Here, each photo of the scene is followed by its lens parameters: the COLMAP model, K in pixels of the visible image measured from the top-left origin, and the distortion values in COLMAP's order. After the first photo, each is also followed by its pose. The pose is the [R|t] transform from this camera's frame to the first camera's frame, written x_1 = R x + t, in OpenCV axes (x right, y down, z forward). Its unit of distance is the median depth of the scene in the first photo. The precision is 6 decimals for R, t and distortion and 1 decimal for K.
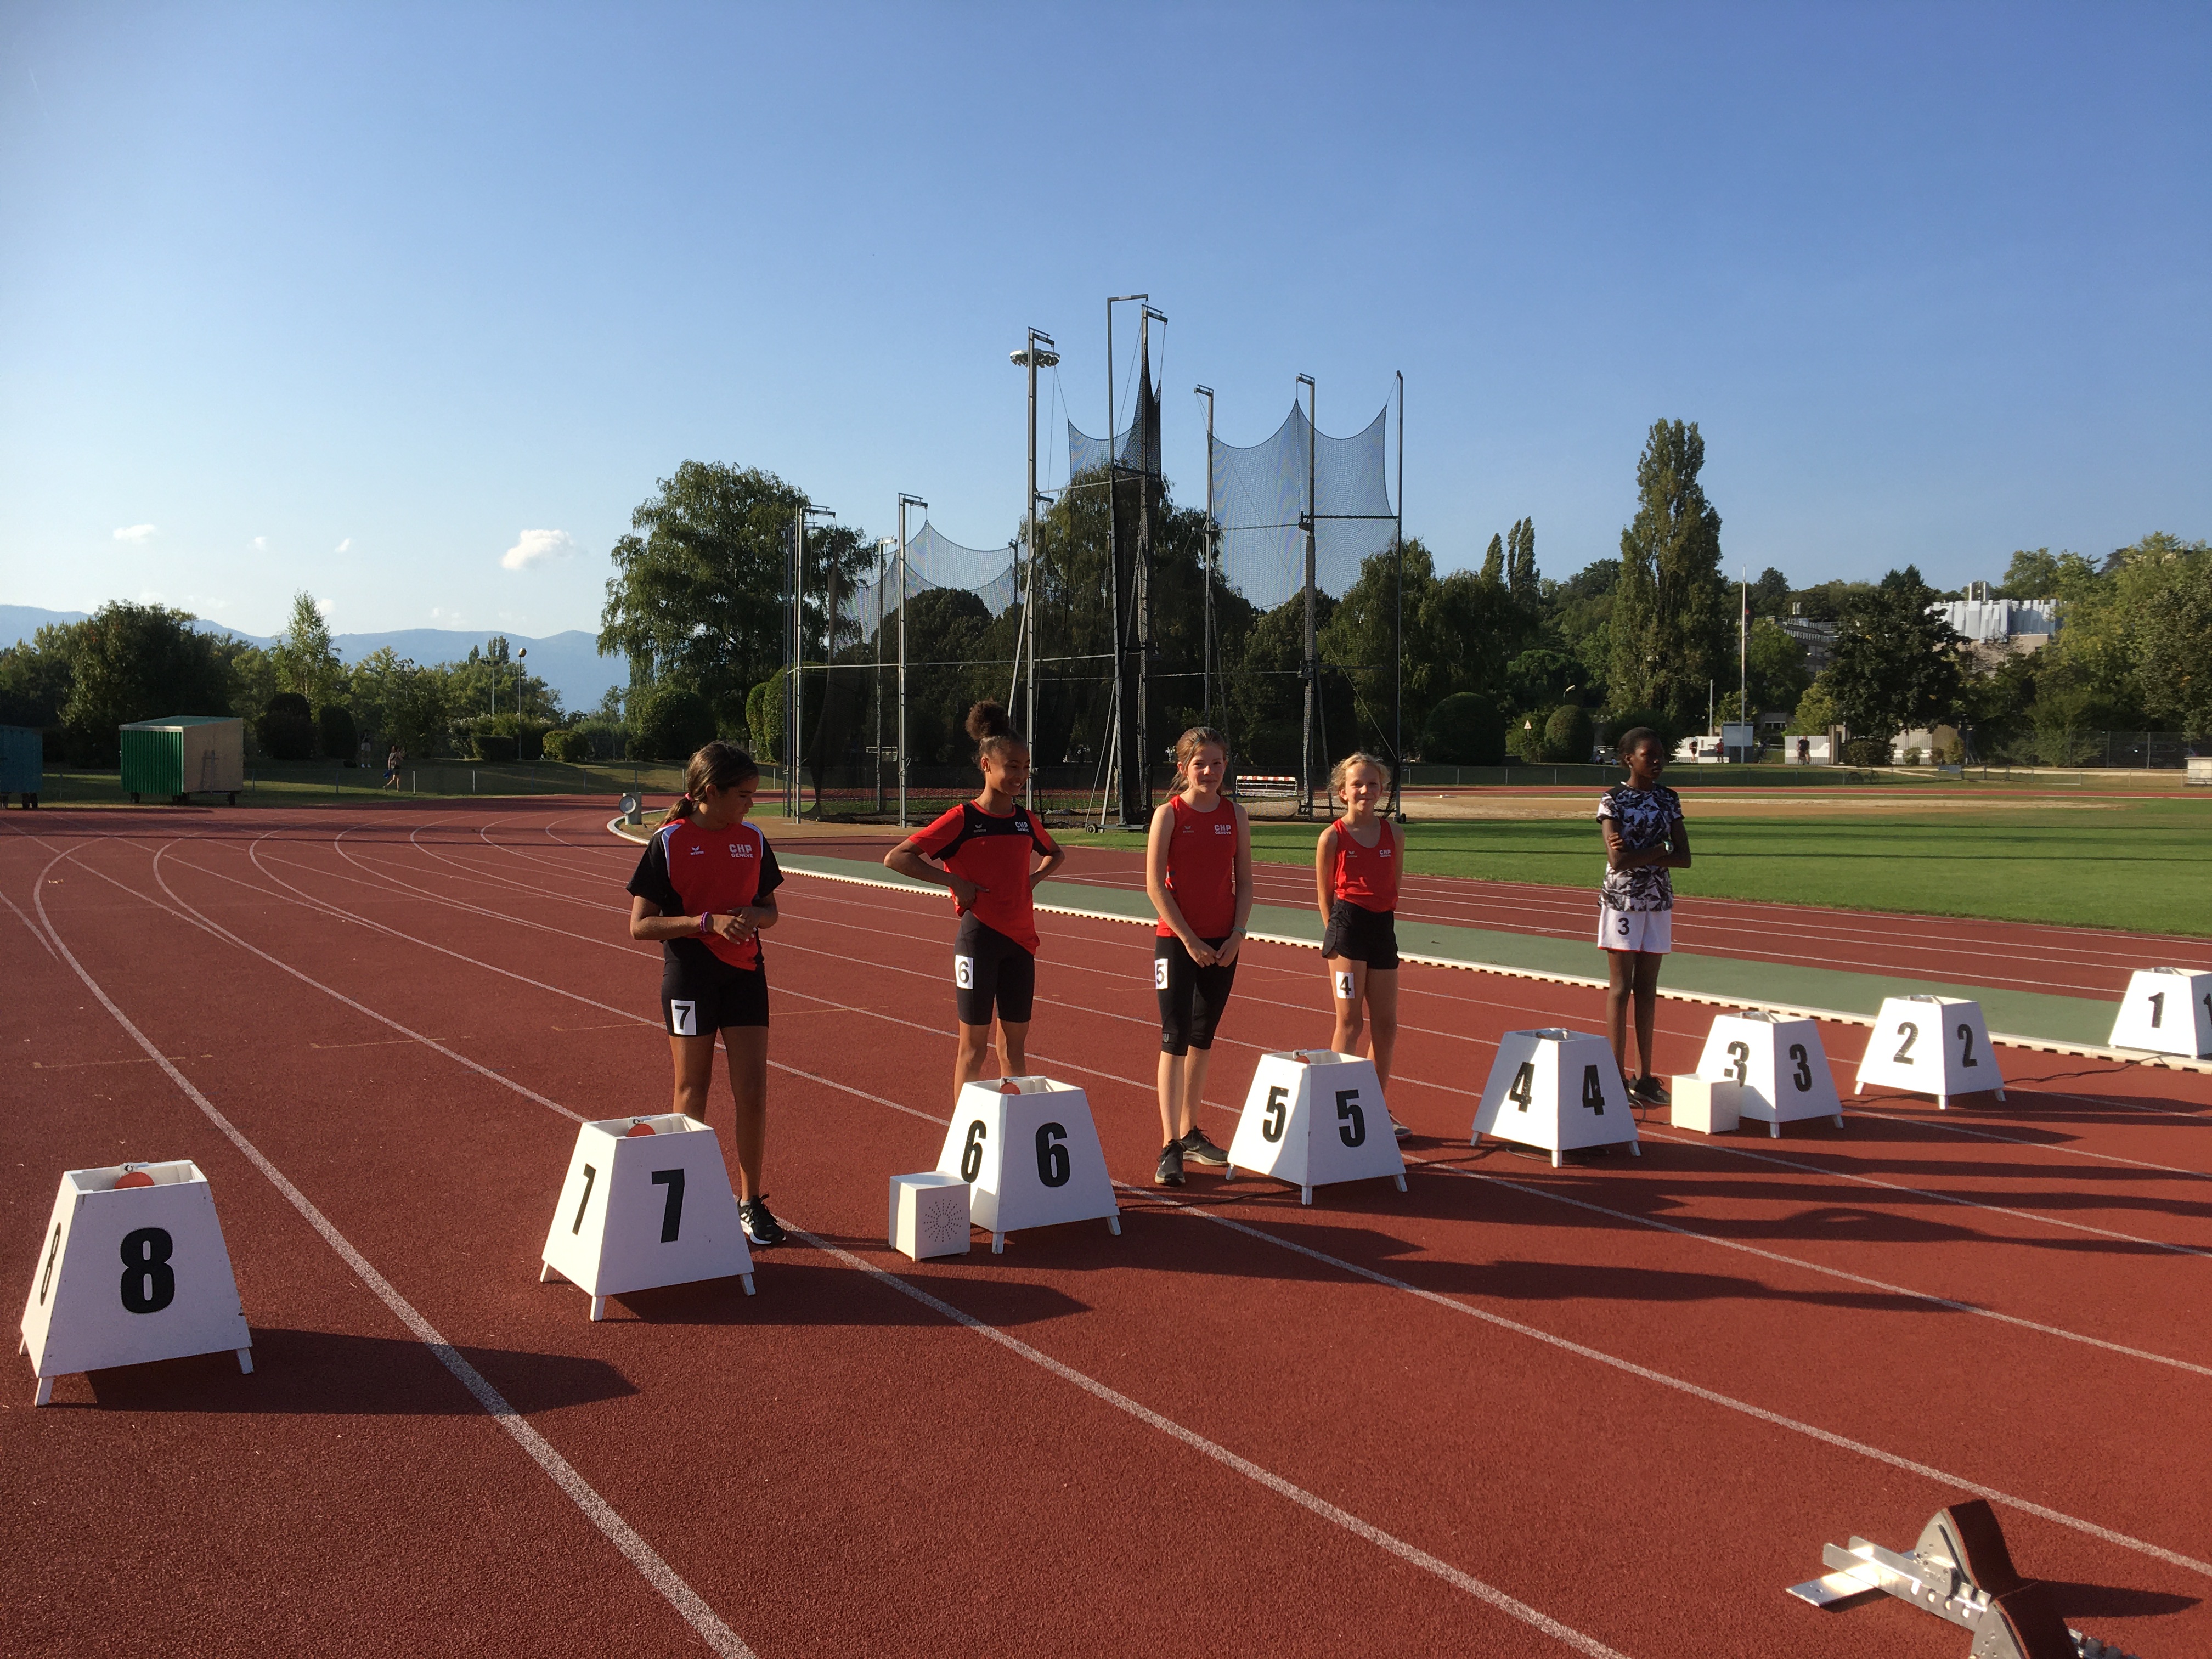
lens RADIAL K [[1856.4, 0, 1106.0], [0, 1856.4, 835.6], [0, 0, 1]] dist [0.119298, -0.207703]
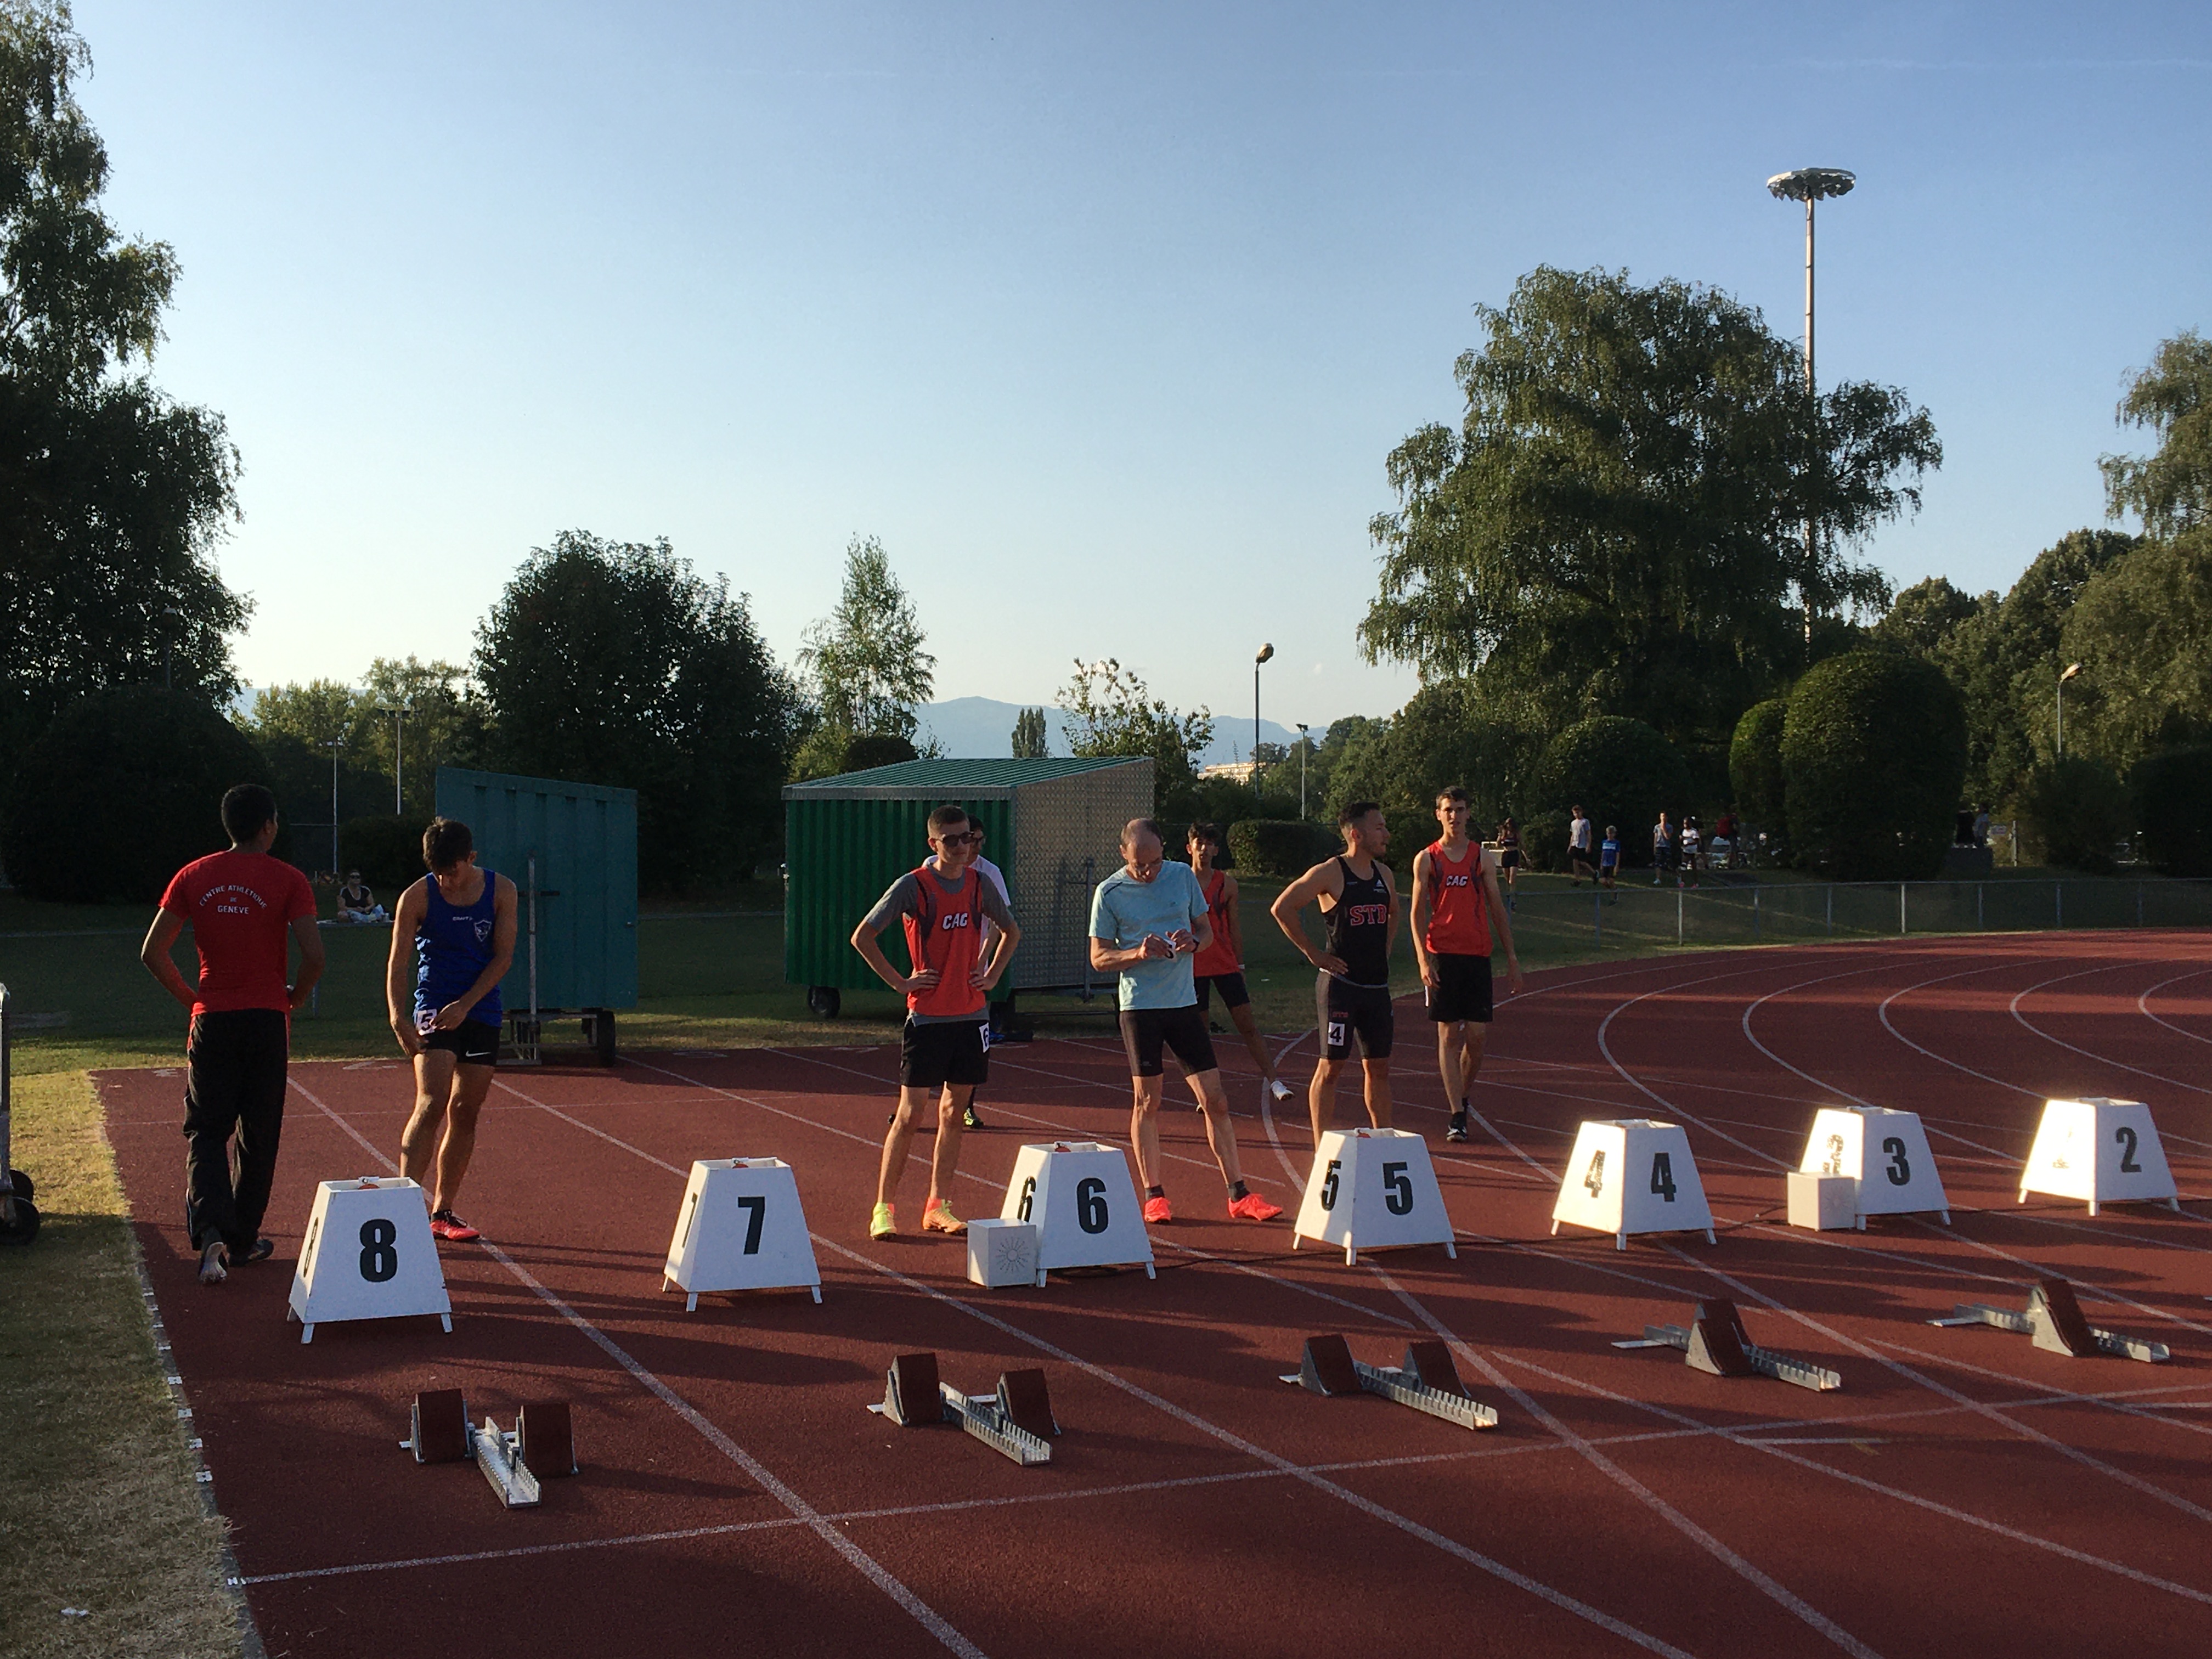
lens RADIAL K [[2529.6, 0, 1081.1], [0, 2529.6, 819.3], [0, 0, 1]] dist [0.119501, -0.016344]
pose [[0.981816, -0.014221, -0.189300, -0.233198], [0.003293, 0.998316, -0.057918, -0.016008], [0.189805, 0.056241, 0.980210, 0.344590]]
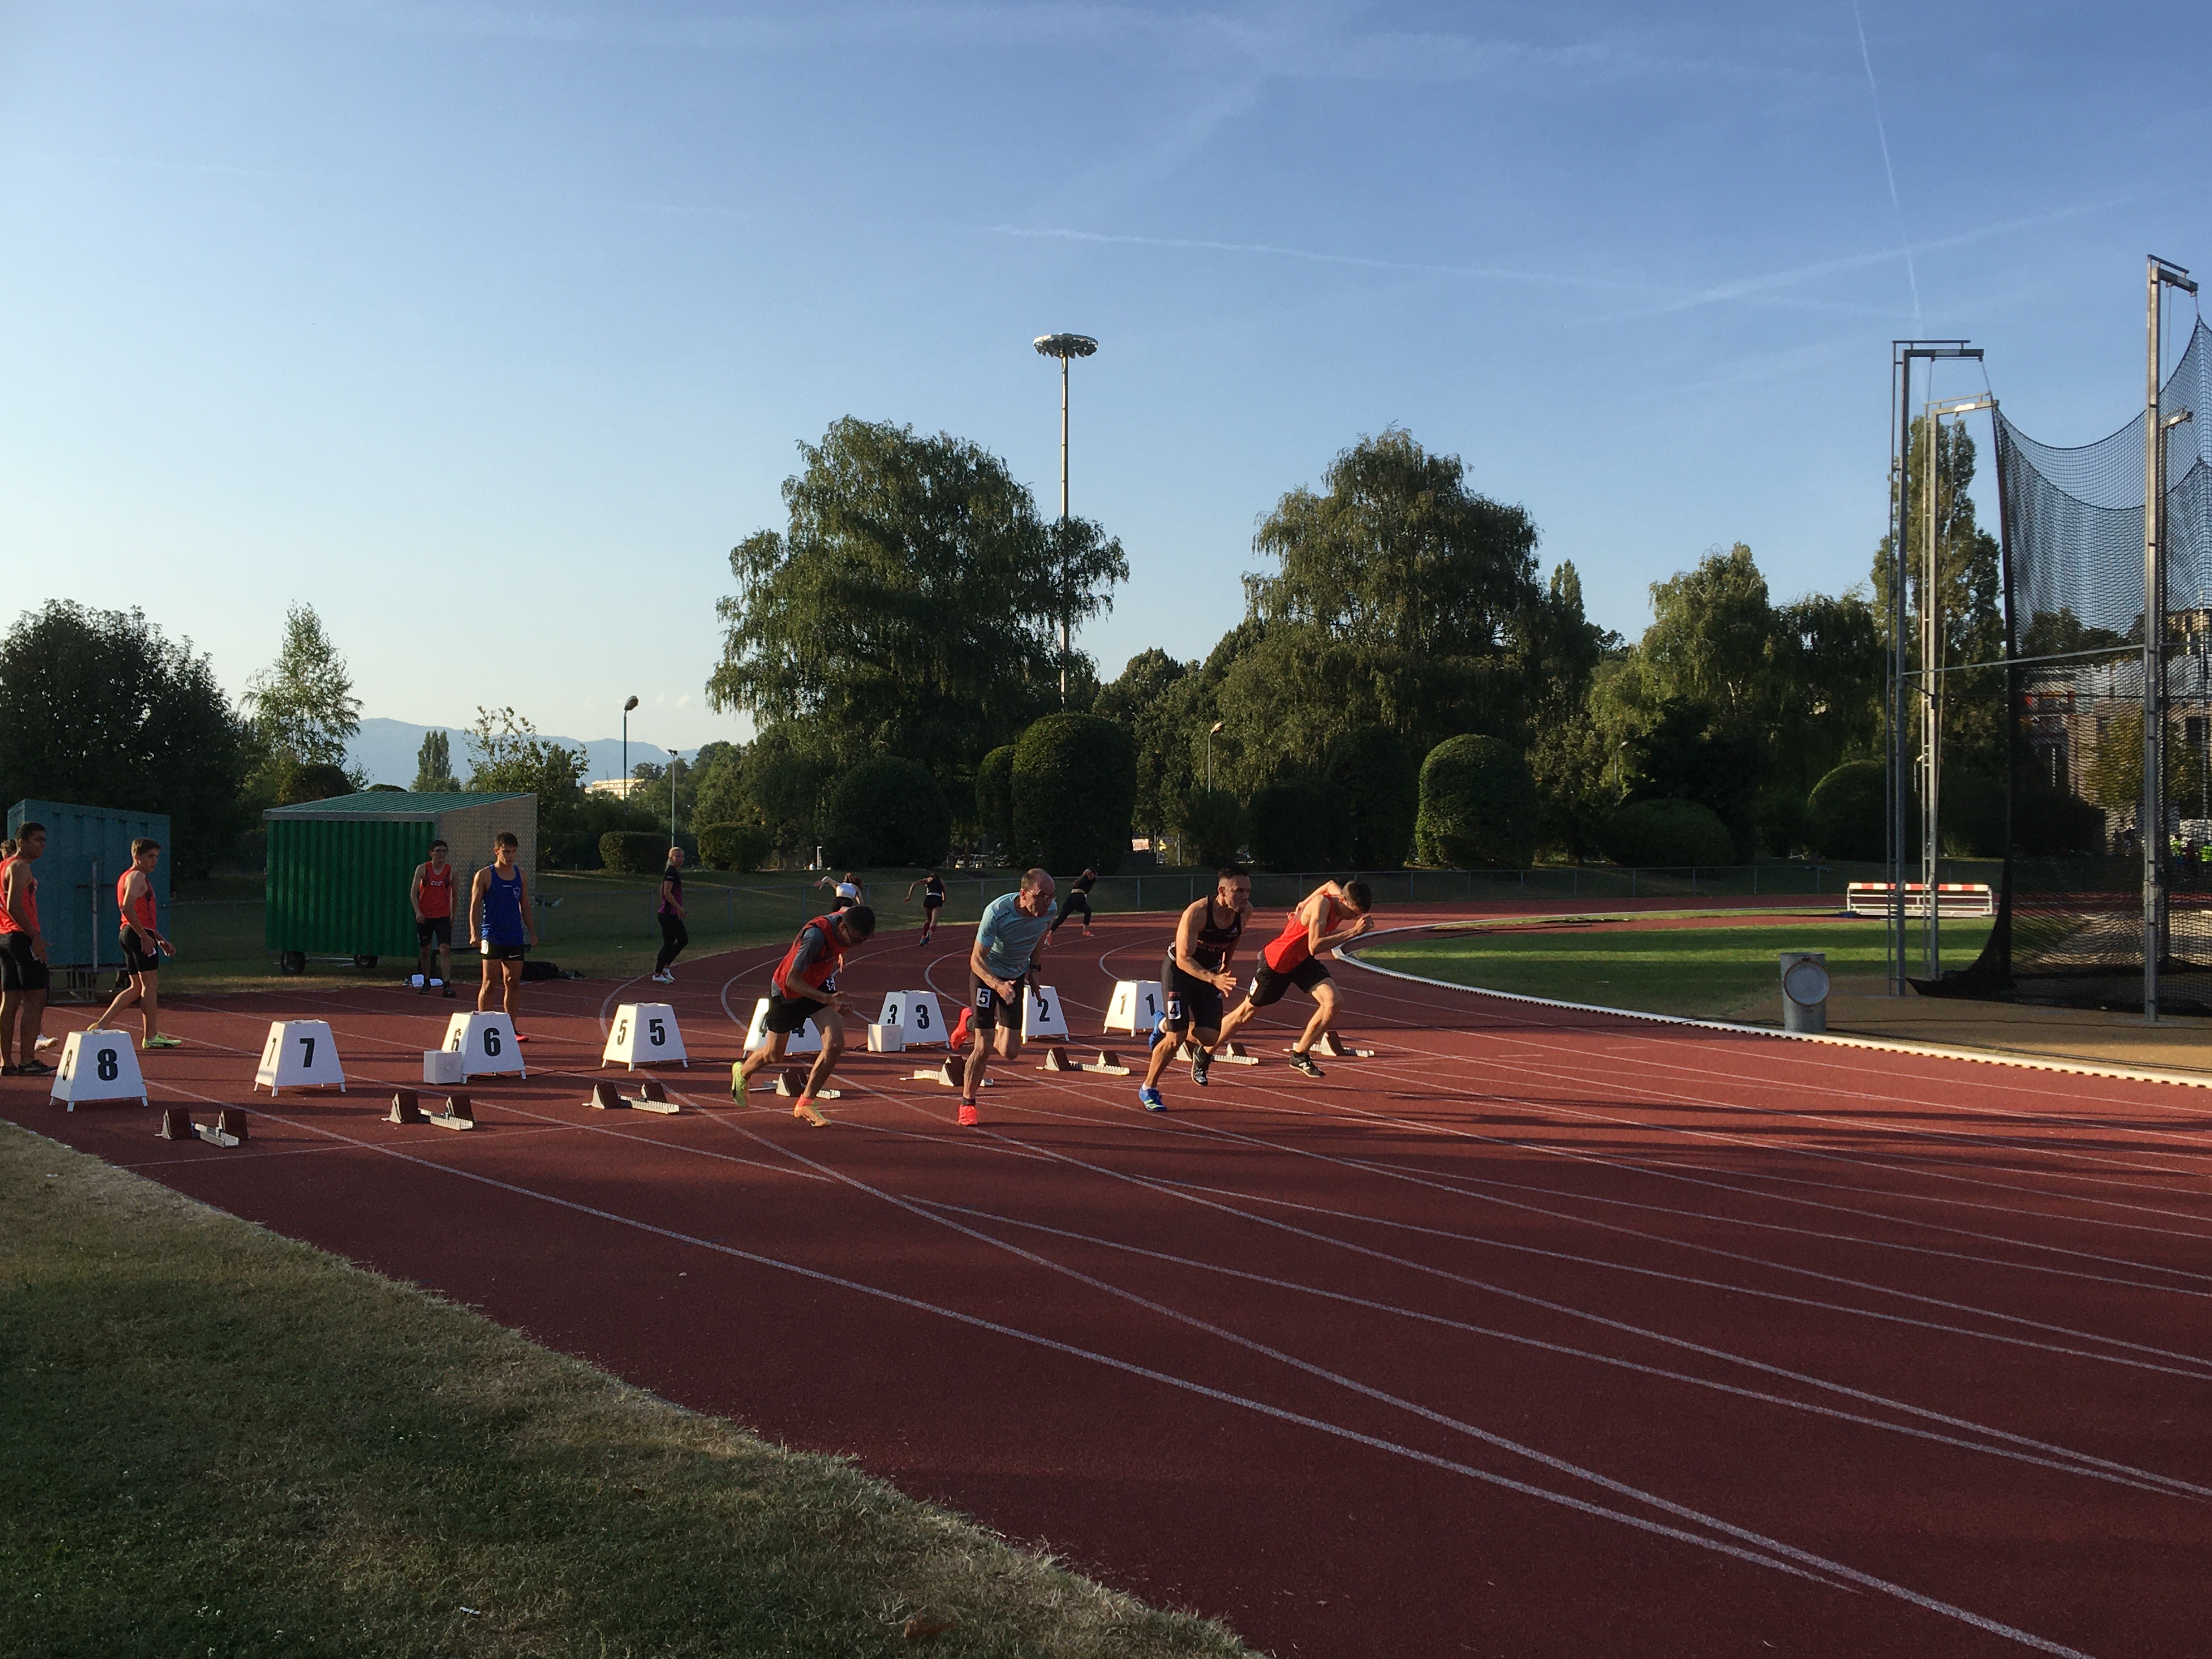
lens RADIAL K [[2104.3, 0, 1101.5], [0, 2104.3, 811.8], [0, 0, 1]] dist [0.120701, -0.248738]
pose [[0.995524, -0.008524, 0.094124, -0.220167], [0.014447, 0.997945, -0.062421, -0.013259], [-0.093399, 0.063501, 0.993602, 0.274030]]
